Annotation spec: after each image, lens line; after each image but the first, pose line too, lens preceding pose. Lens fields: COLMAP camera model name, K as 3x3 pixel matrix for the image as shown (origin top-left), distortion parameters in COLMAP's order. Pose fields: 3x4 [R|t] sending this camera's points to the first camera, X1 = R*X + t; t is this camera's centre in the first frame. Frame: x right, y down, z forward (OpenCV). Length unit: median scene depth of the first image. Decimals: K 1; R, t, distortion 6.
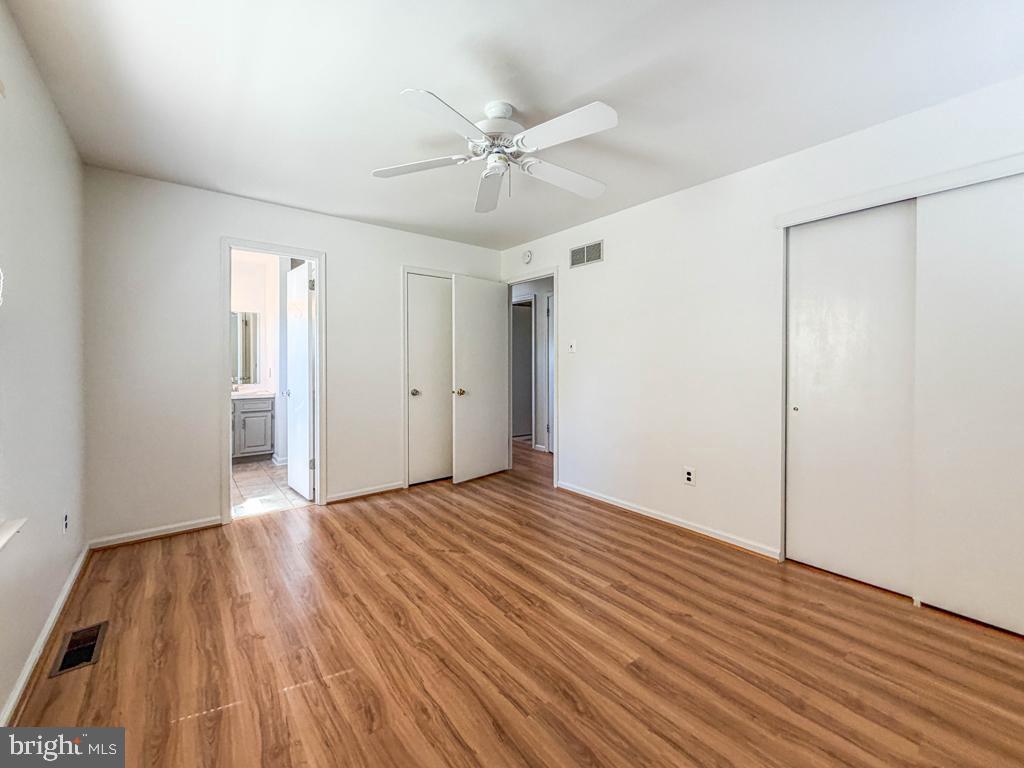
lens RADIAL K [[411.5, 0, 516.3], [0, 411.5, 364.2], [0, 0, 1]] dist [0.000482, -0.000008]
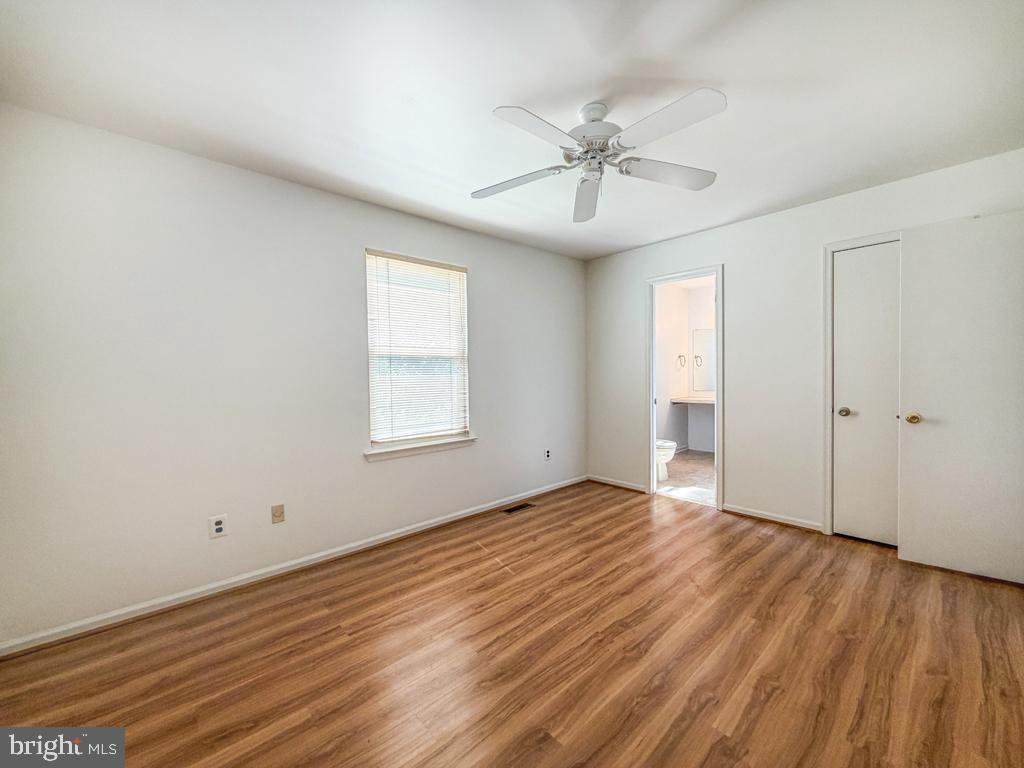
lens RADIAL K [[416.6, 0, 516.6], [0, 416.6, 382.7], [0, 0, 1]] dist [0.000740, 0.000054]
pose [[0.063093, 0.018743, -0.997832, 0.739641], [0.006592, 0.999794, 0.019197, -0.001378], [0.997986, -0.007789, 0.062956, 0.593387]]
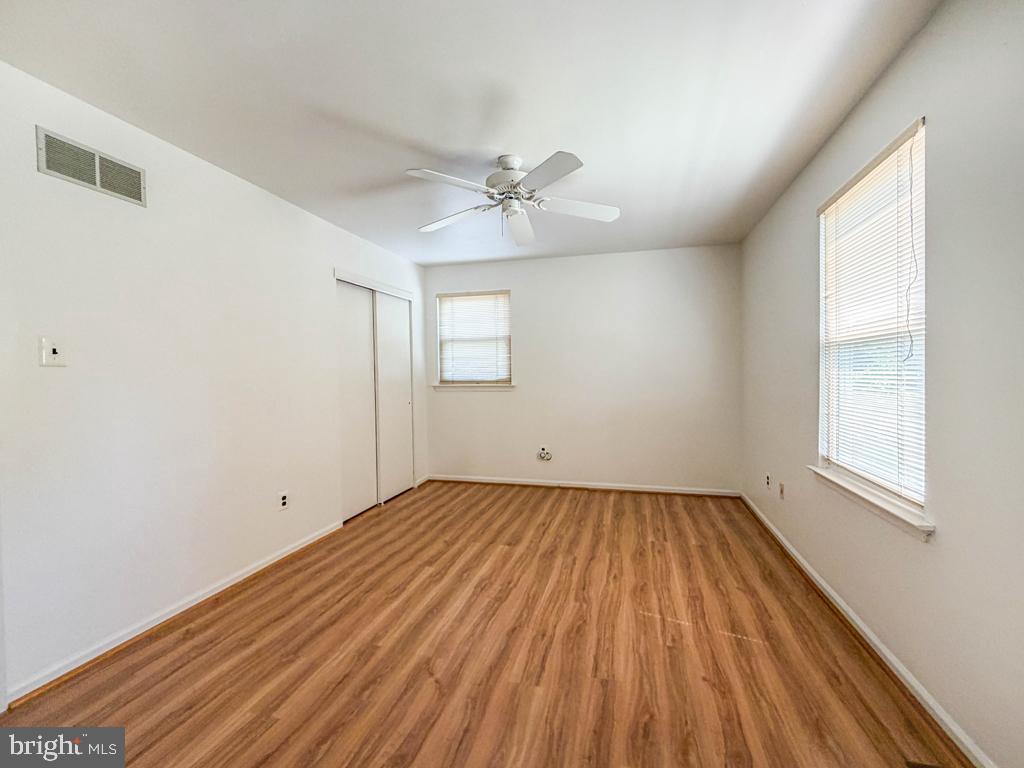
lens RADIAL K [[416.6, 0, 516.6], [0, 416.6, 382.7], [0, 0, 1]] dist [0.000740, 0.000054]
pose [[-0.571342, -0.007672, 0.820676, -0.808895], [0.023079, 0.999411, 0.025410, -0.014019], [-0.820388, 0.033458, -0.570828, 1.321147]]
